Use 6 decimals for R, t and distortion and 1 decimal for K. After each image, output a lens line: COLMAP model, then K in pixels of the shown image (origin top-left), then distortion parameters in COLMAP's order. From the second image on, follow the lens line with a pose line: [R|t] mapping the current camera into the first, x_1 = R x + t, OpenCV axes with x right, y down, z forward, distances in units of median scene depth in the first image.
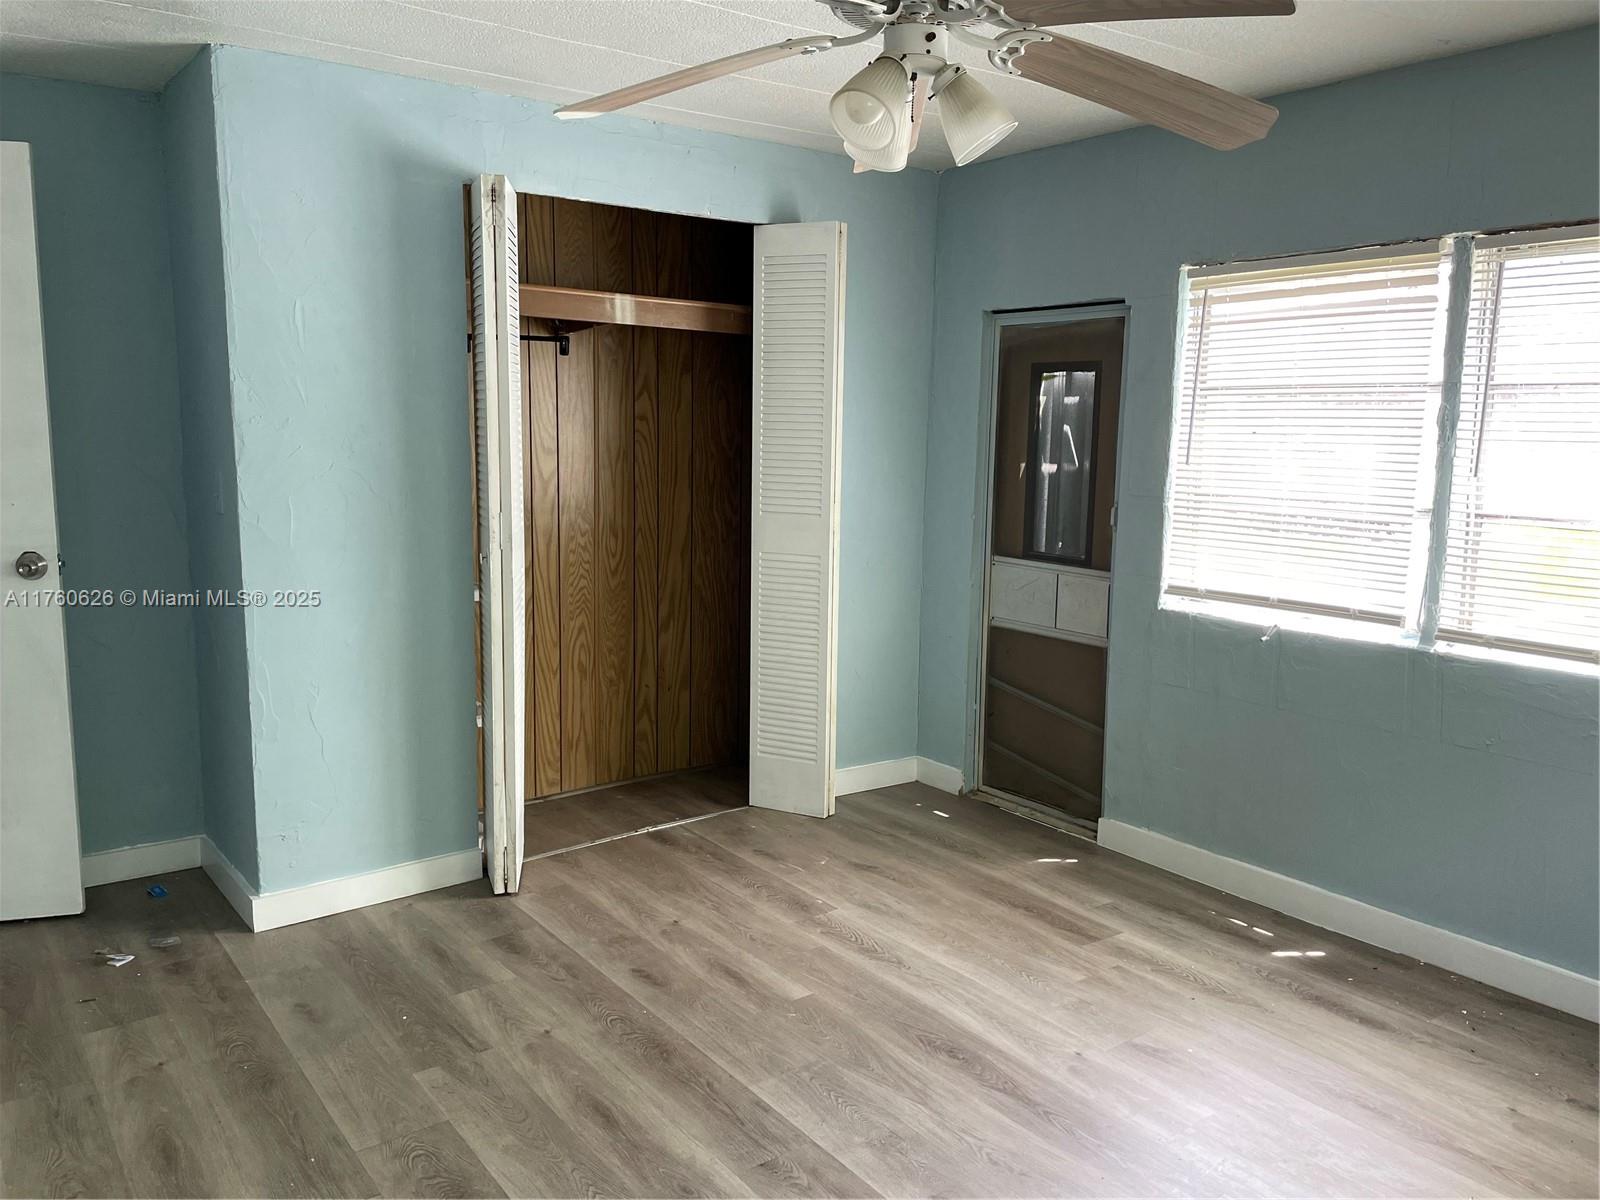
lens RADIAL K [[1204.2, 0, 783.3], [0, 1204.2, 595.5], [0, 0, 1]] dist [0.091644, -0.119996]
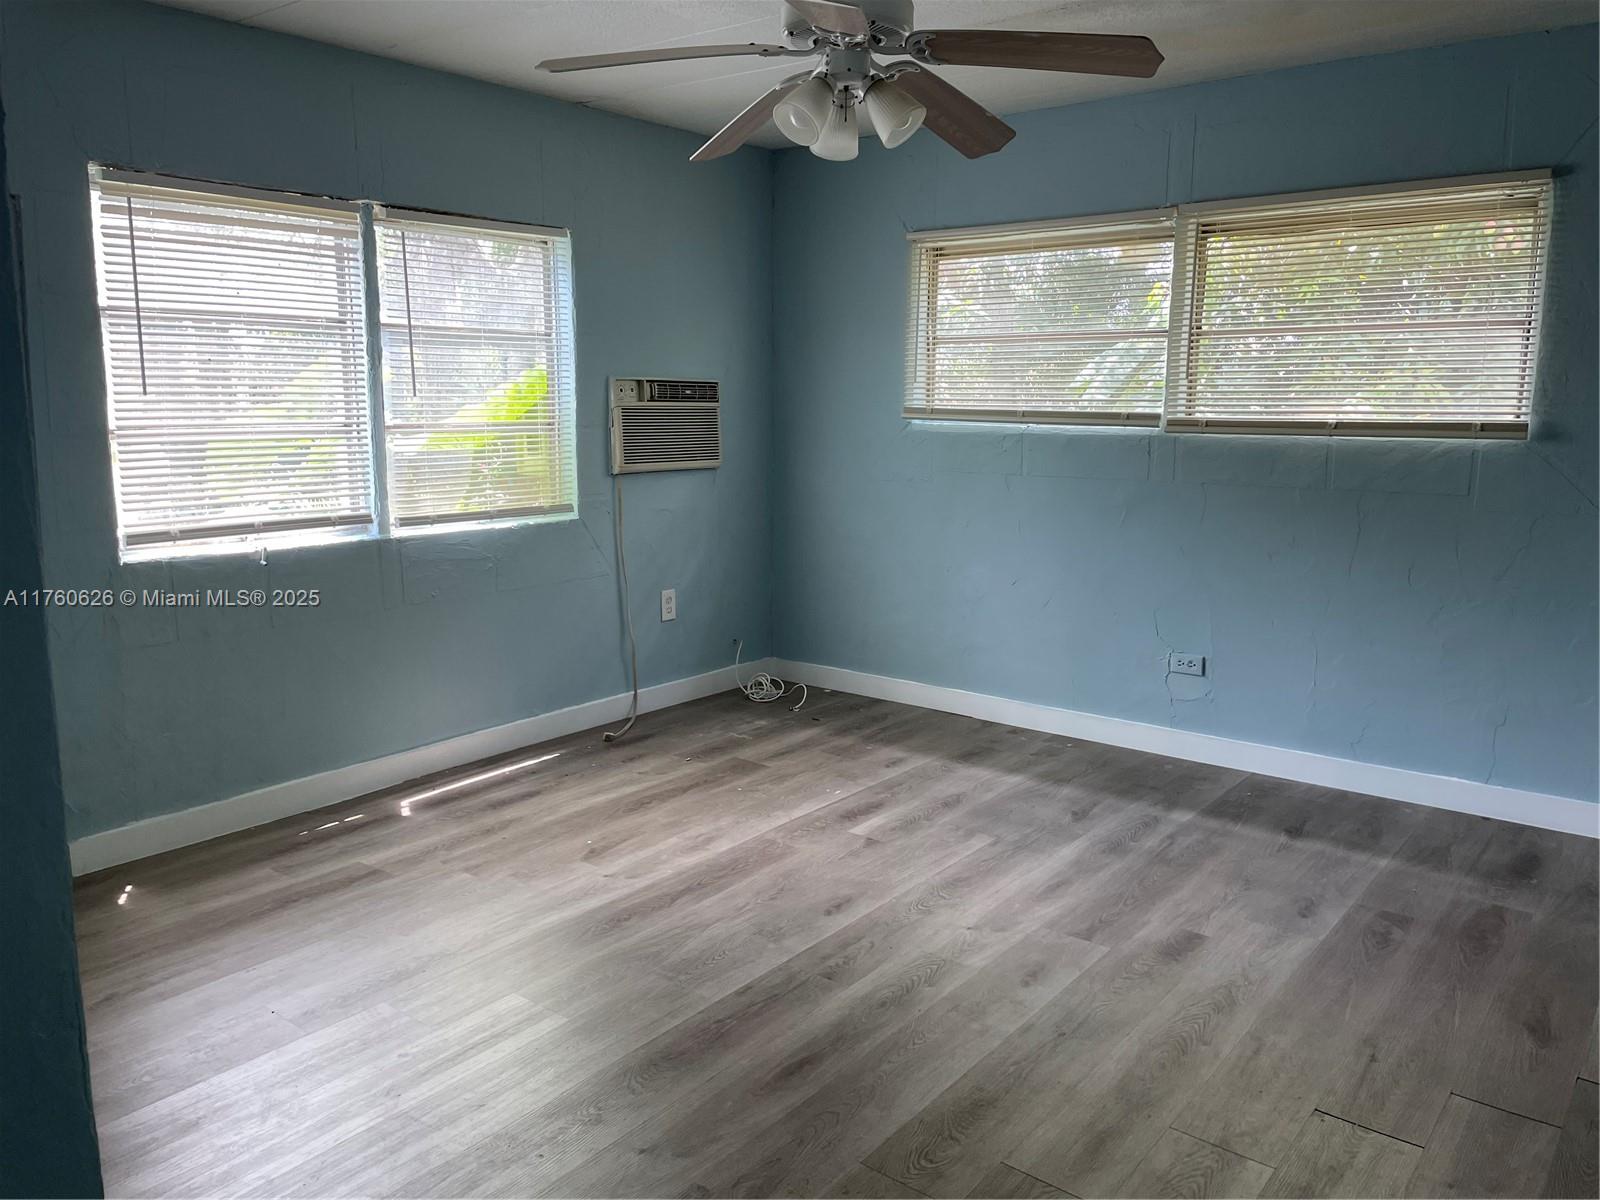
lens RADIAL K [[1204.2, 0, 792.3], [0, 1204.2, 594.4], [0, 0, 1]] dist [0.091644, -0.119996]
pose [[-0.262177, -0.172395, 0.949496, -0.682004], [0.131247, 0.968401, 0.212068, -0.095747], [-0.956053, 0.180218, -0.231266, 0.795982]]
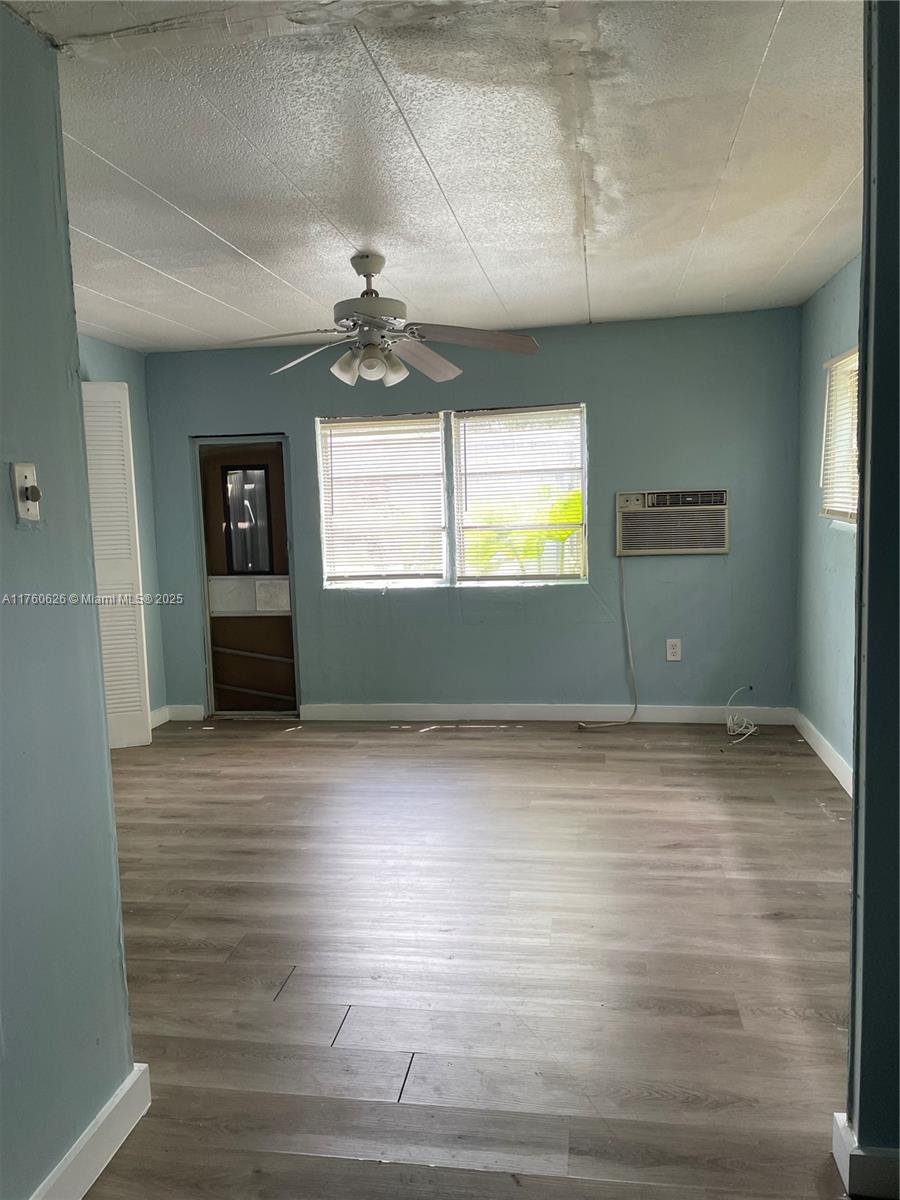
lens RADIAL K [[903.1, 0, 431.0], [0, 903.1, 595.0], [0, 0, 1]] dist [0.091644, -0.119996]
pose [[0.723979, -0.110754, 0.680873, -0.601107], [0.143478, 0.989618, 0.008414, 0.035179], [-0.674736, 0.091599, 0.732353, -0.205651]]
